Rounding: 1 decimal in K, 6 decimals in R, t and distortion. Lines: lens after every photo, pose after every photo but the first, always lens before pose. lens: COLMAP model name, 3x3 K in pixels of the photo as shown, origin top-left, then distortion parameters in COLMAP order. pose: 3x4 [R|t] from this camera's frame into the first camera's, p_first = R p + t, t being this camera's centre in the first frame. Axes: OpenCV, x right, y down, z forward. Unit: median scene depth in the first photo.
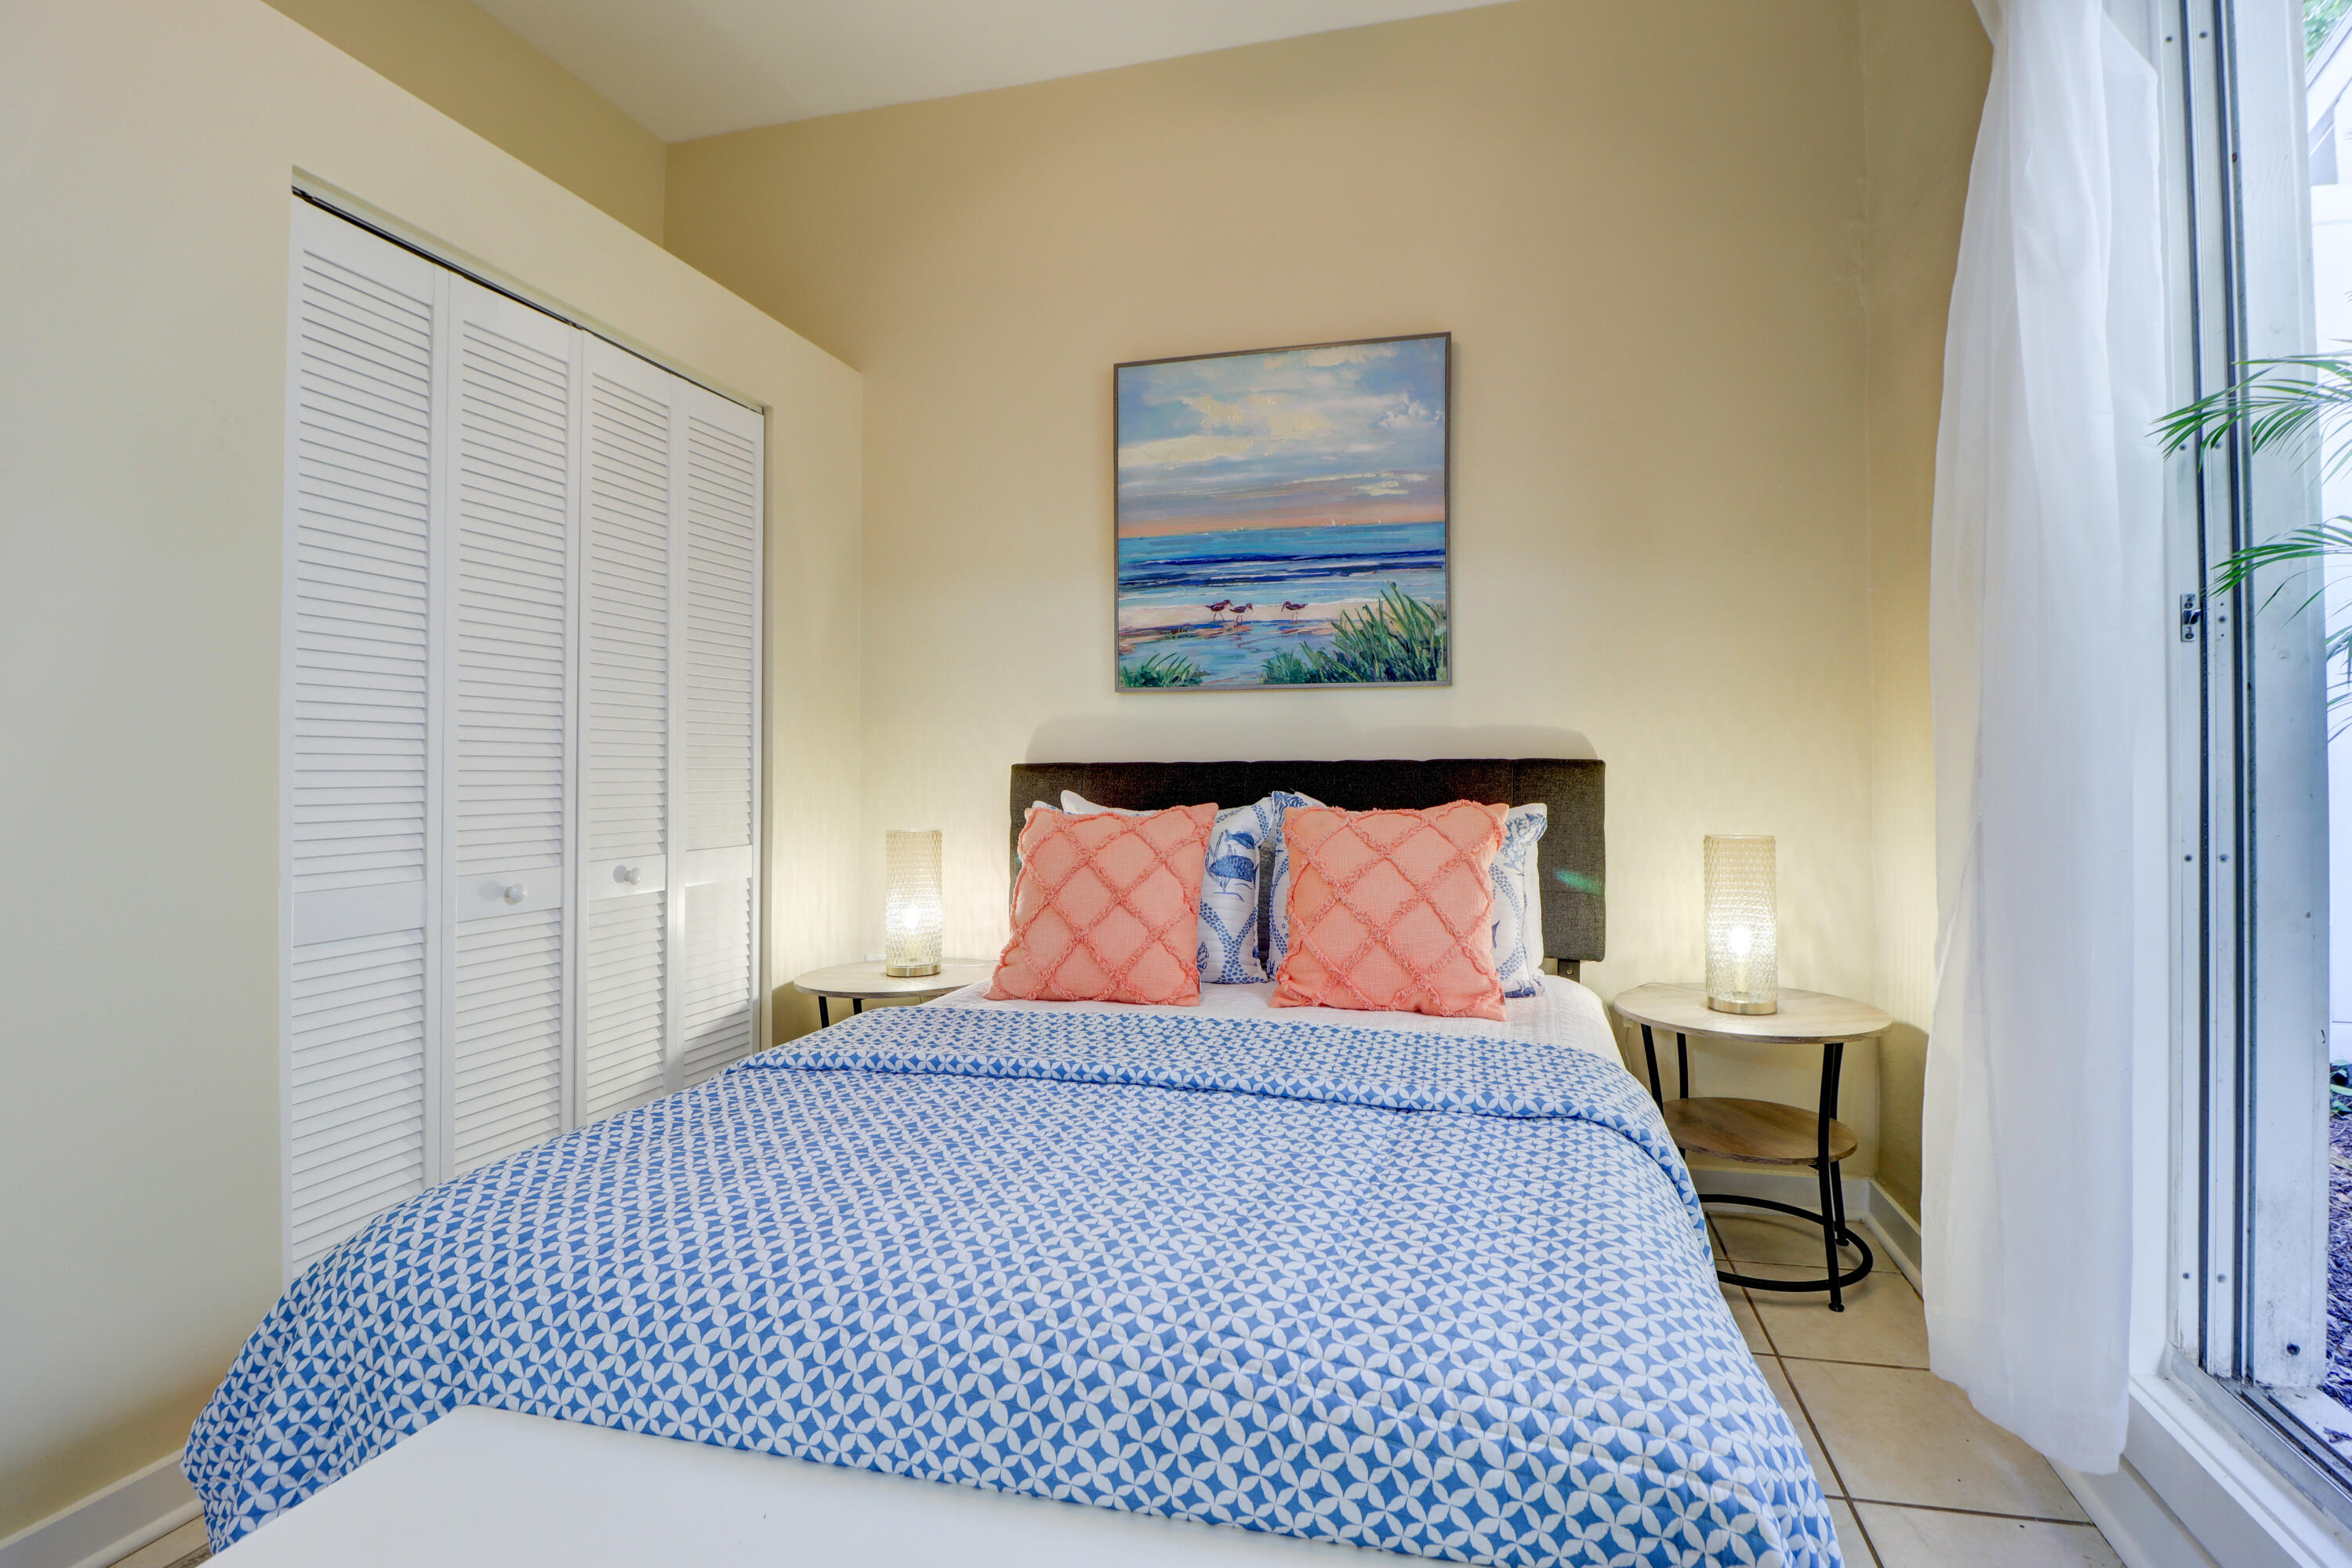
lens RADIAL K [[1095.8, 0, 1245.5], [0, 1095.8, 761.0], [0, 0, 1]] dist [-0.000423, -0.000289]
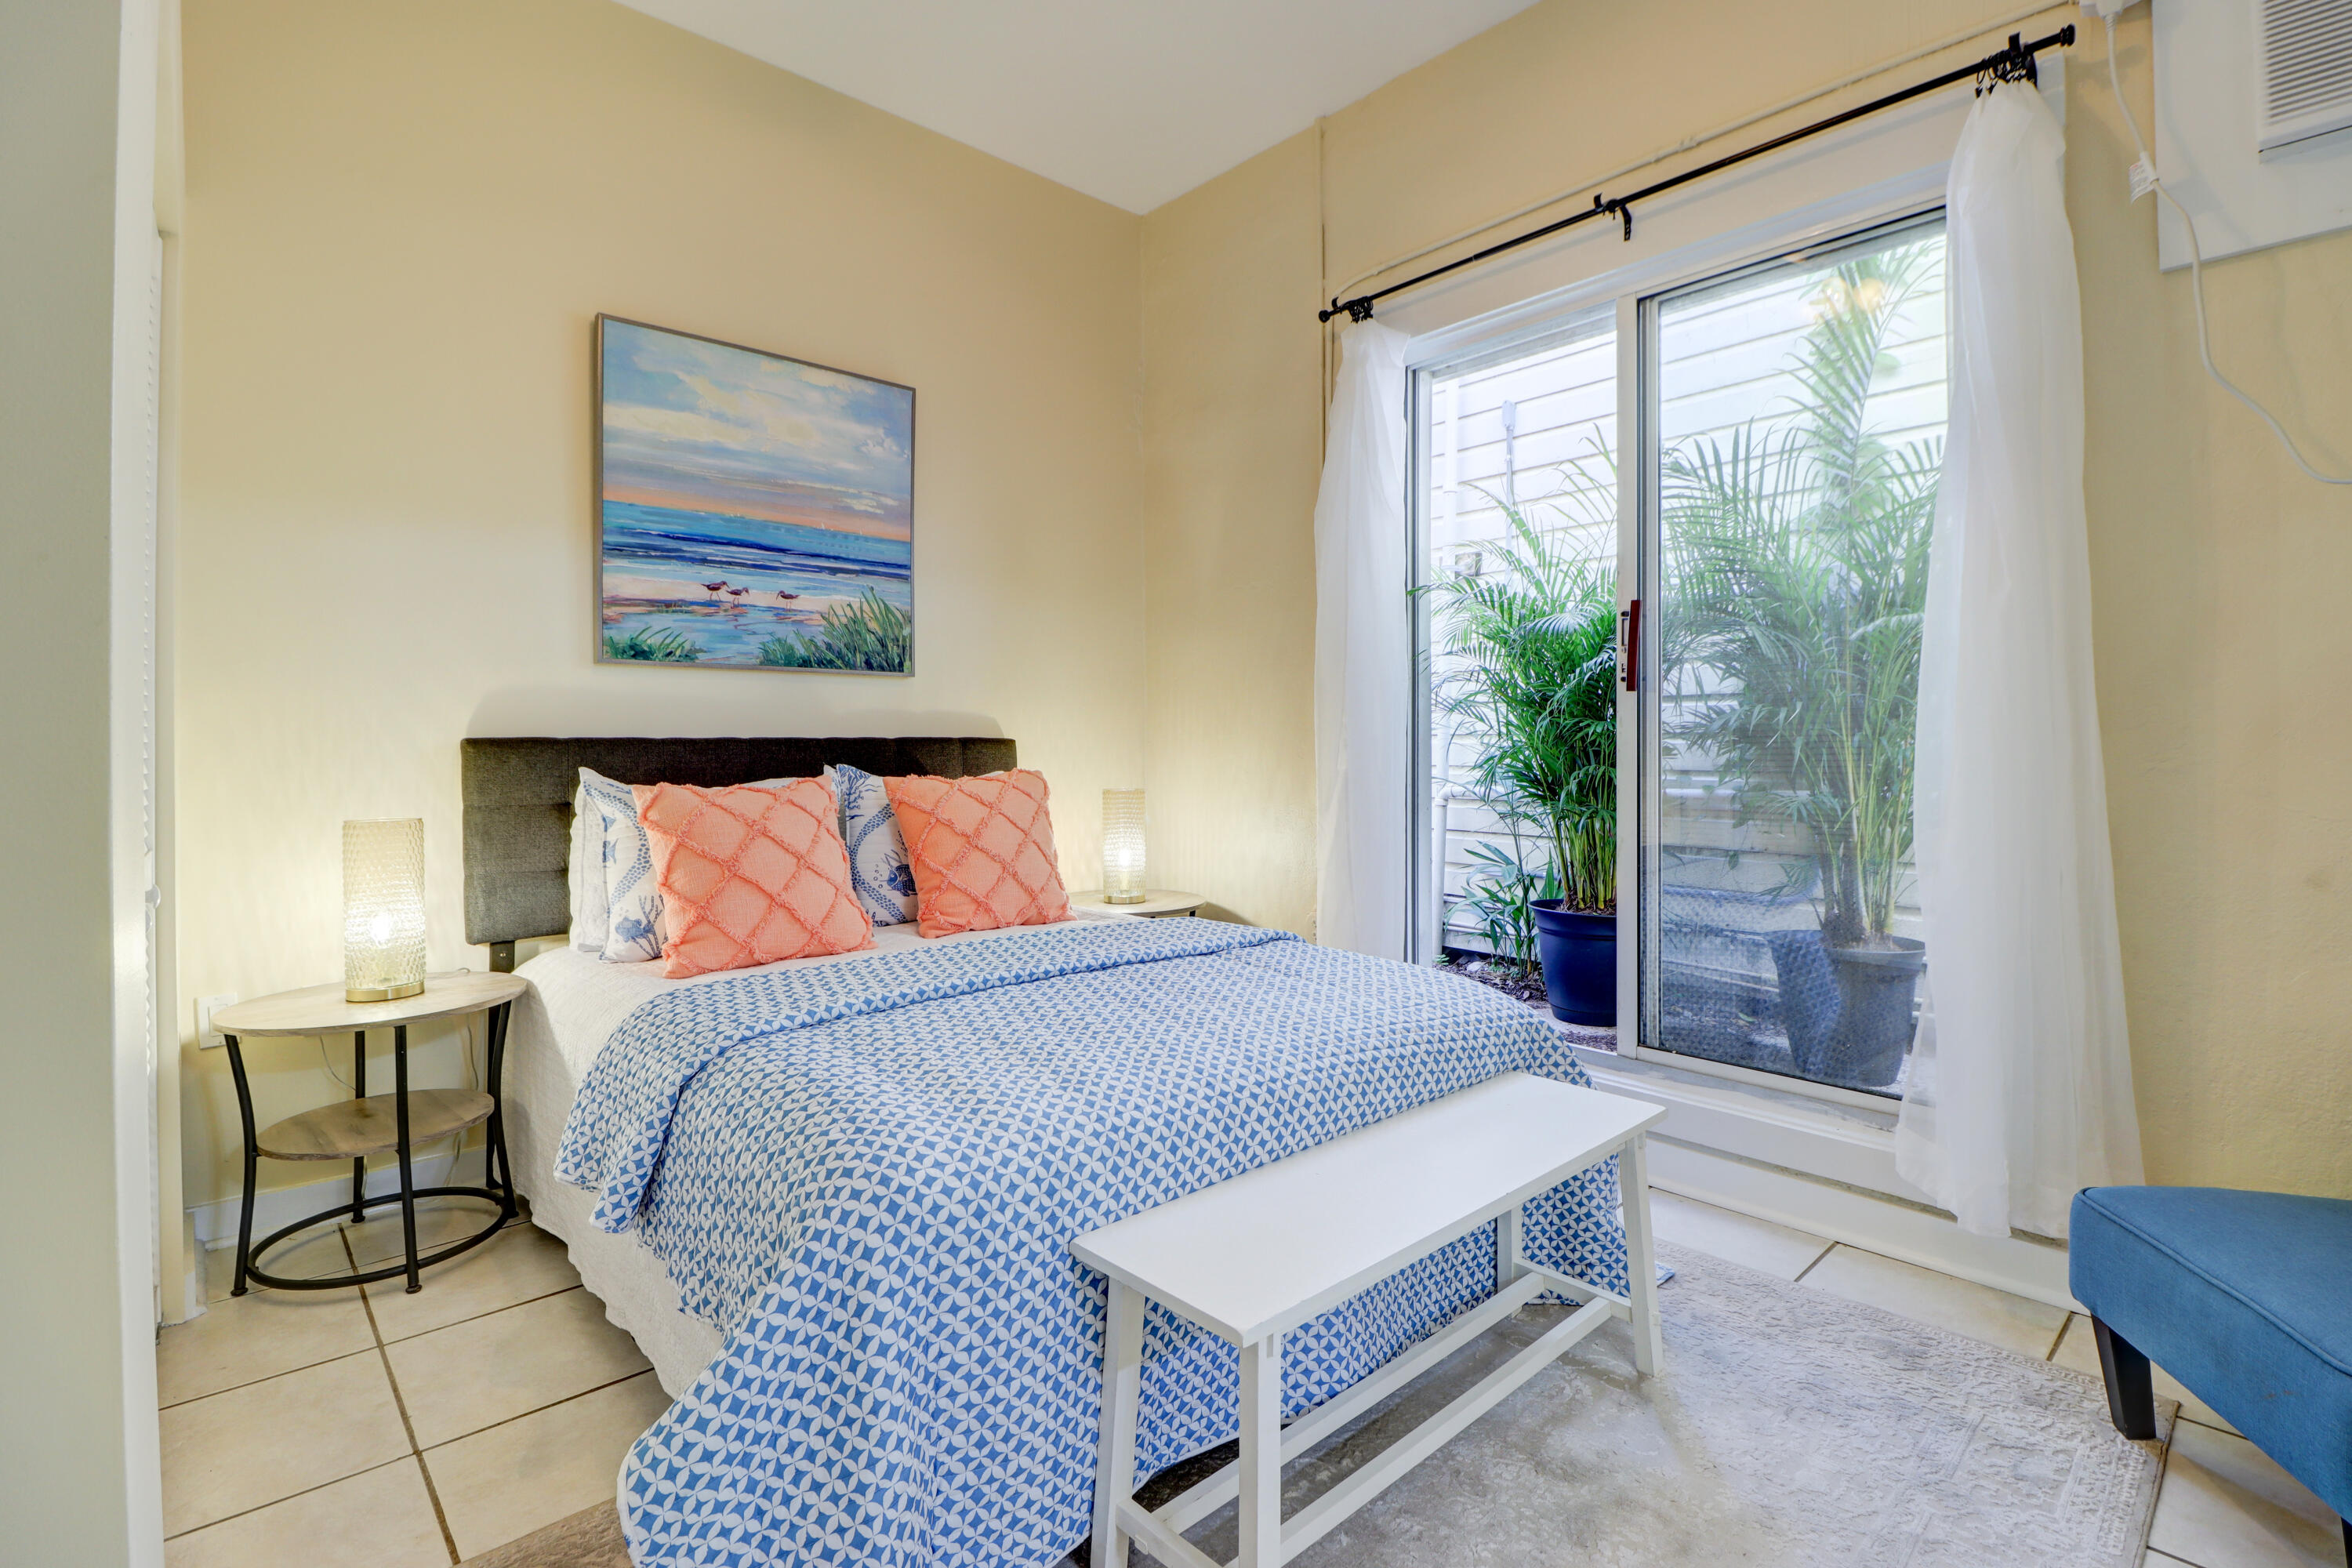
lens RADIAL K [[1078.3, 0, 1170.0], [0, 1078.3, 753.3], [0, 0, 1]] dist [0.001171, -0.013340]
pose [[0.567217, -0.003780, 0.823560, -0.625471], [-0.004080, 0.999964, 0.007400, 0.006151], [-0.823558, -0.007557, 0.567181, 0.075825]]
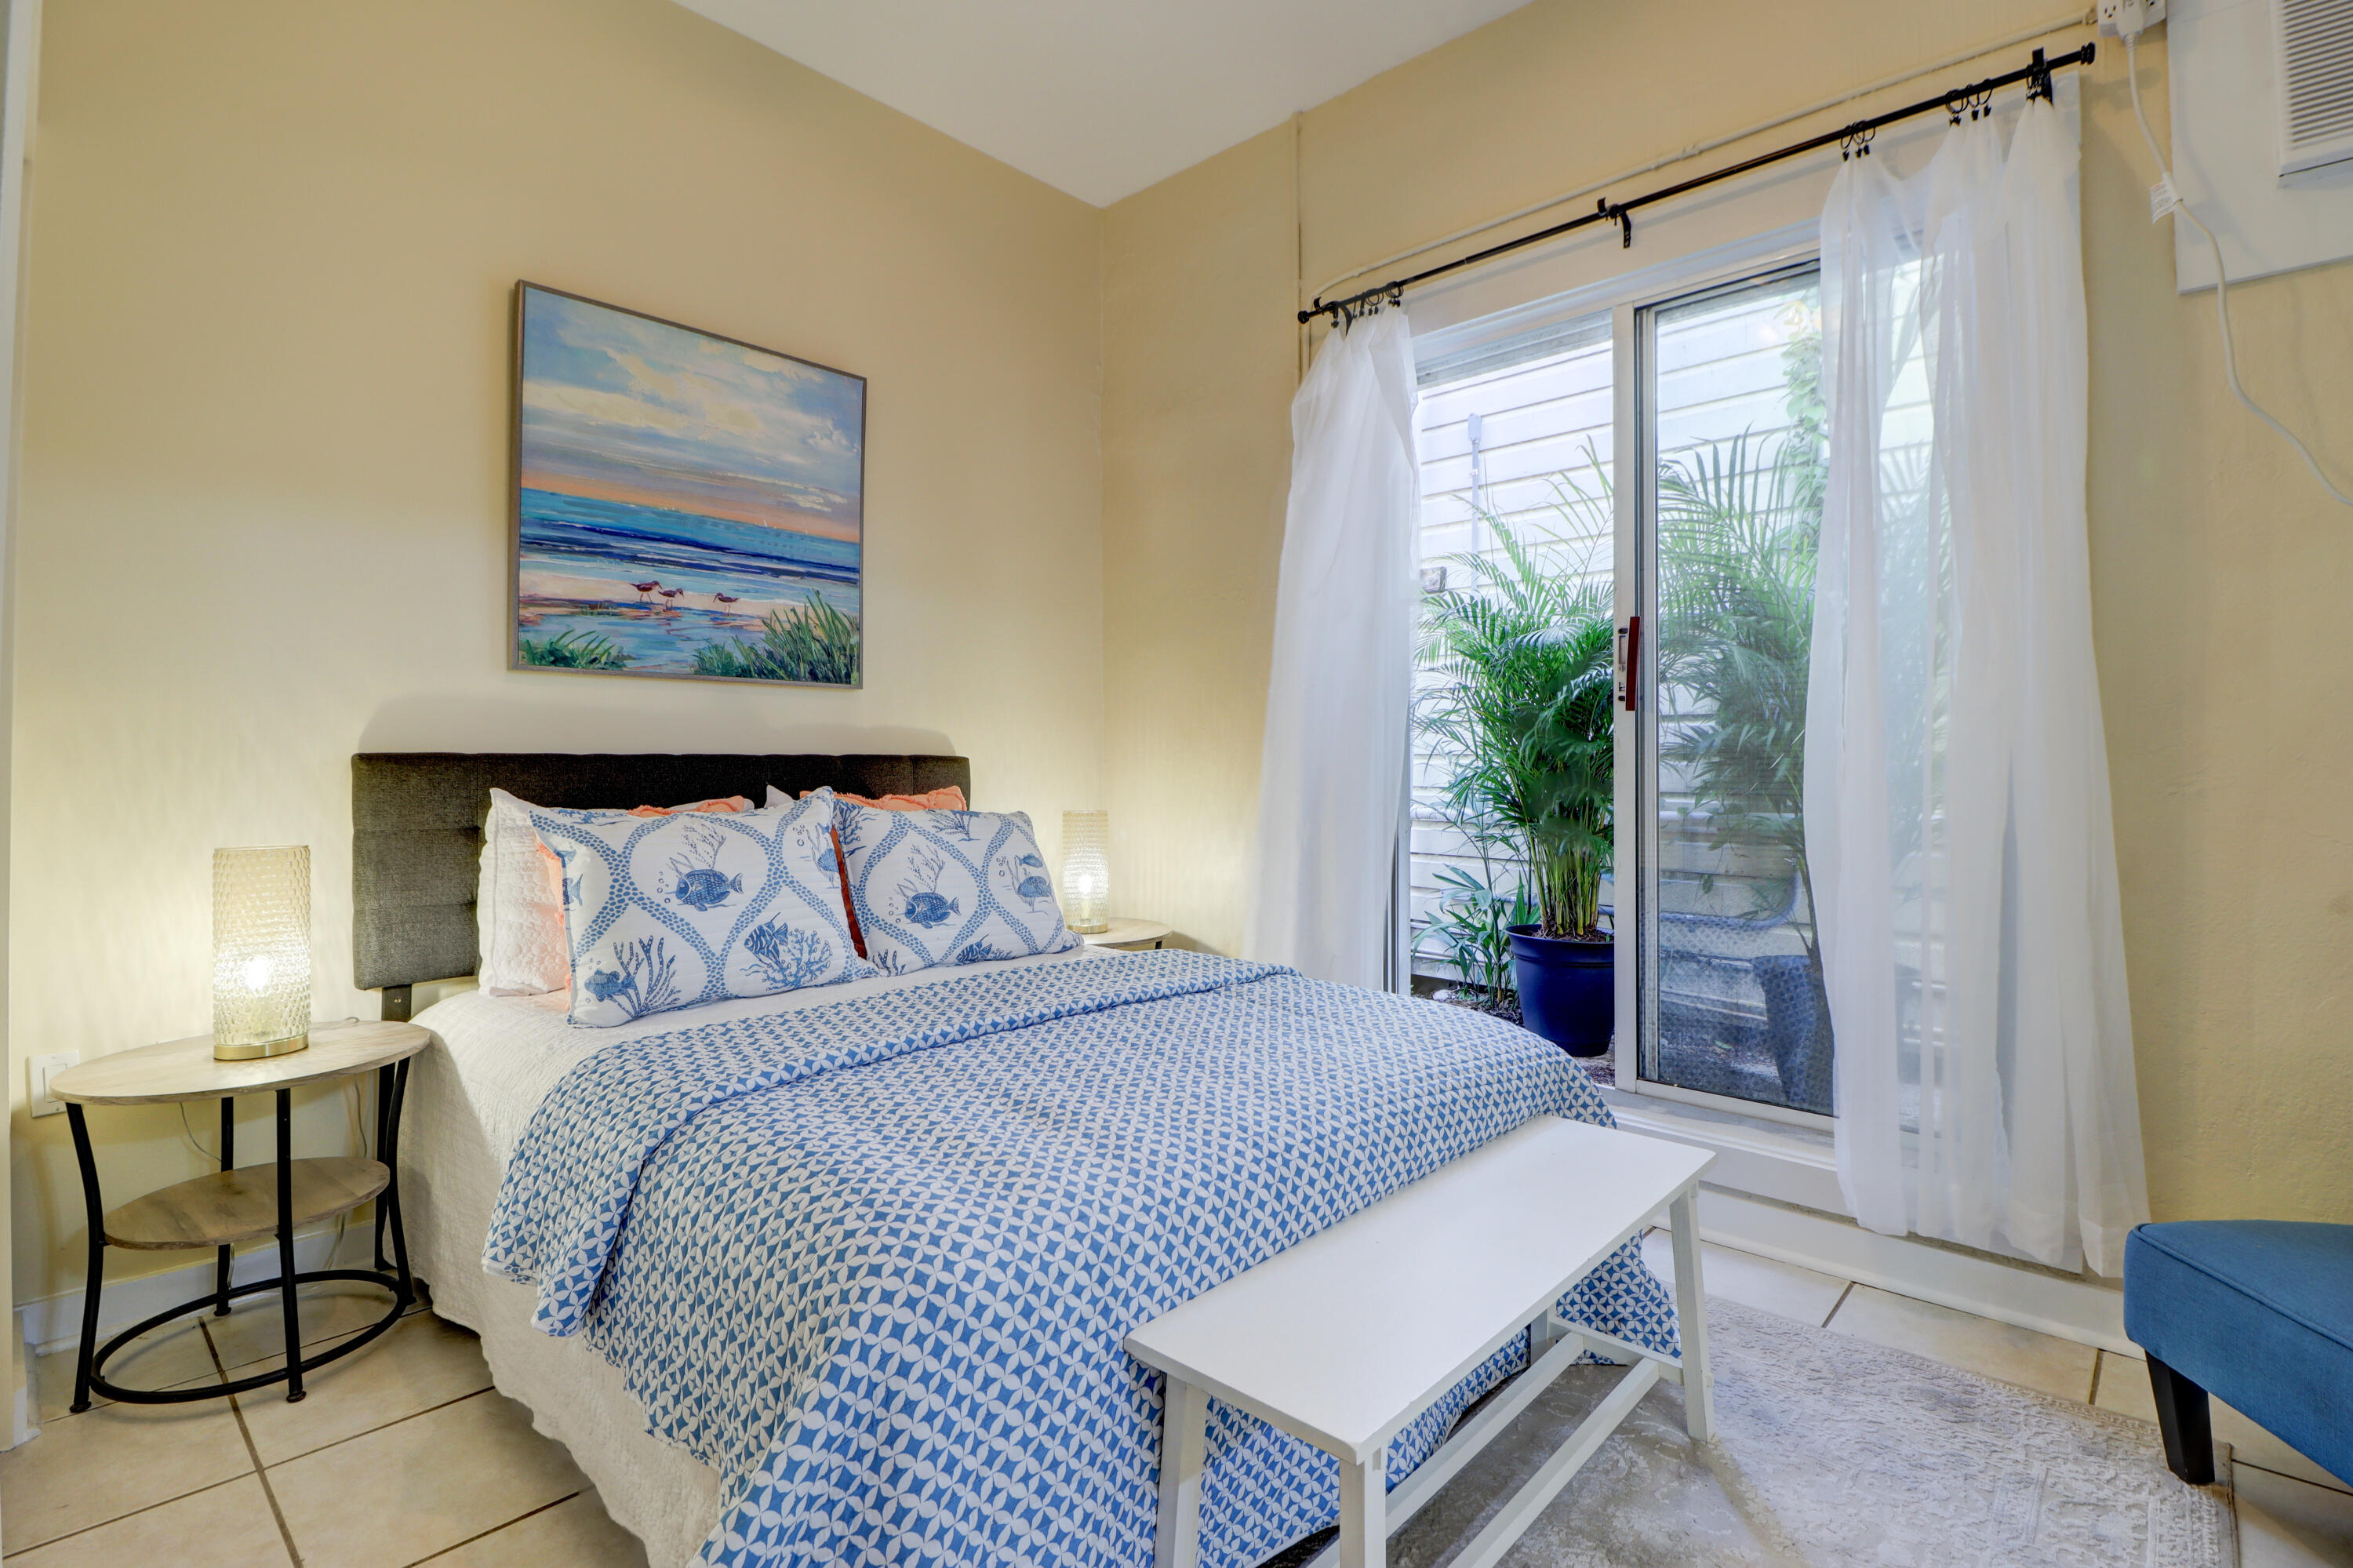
lens RADIAL K [[1100.5, 0, 1170.1], [0, 1100.5, 751.4], [0, 0, 1]] dist [-0.000244, -0.012494]
pose [[0.497195, 0.014535, 0.867517, -0.619427], [-0.008132, 0.999894, -0.012092, 0.006045], [-0.867601, -0.001042, 0.497261, 0.154399]]
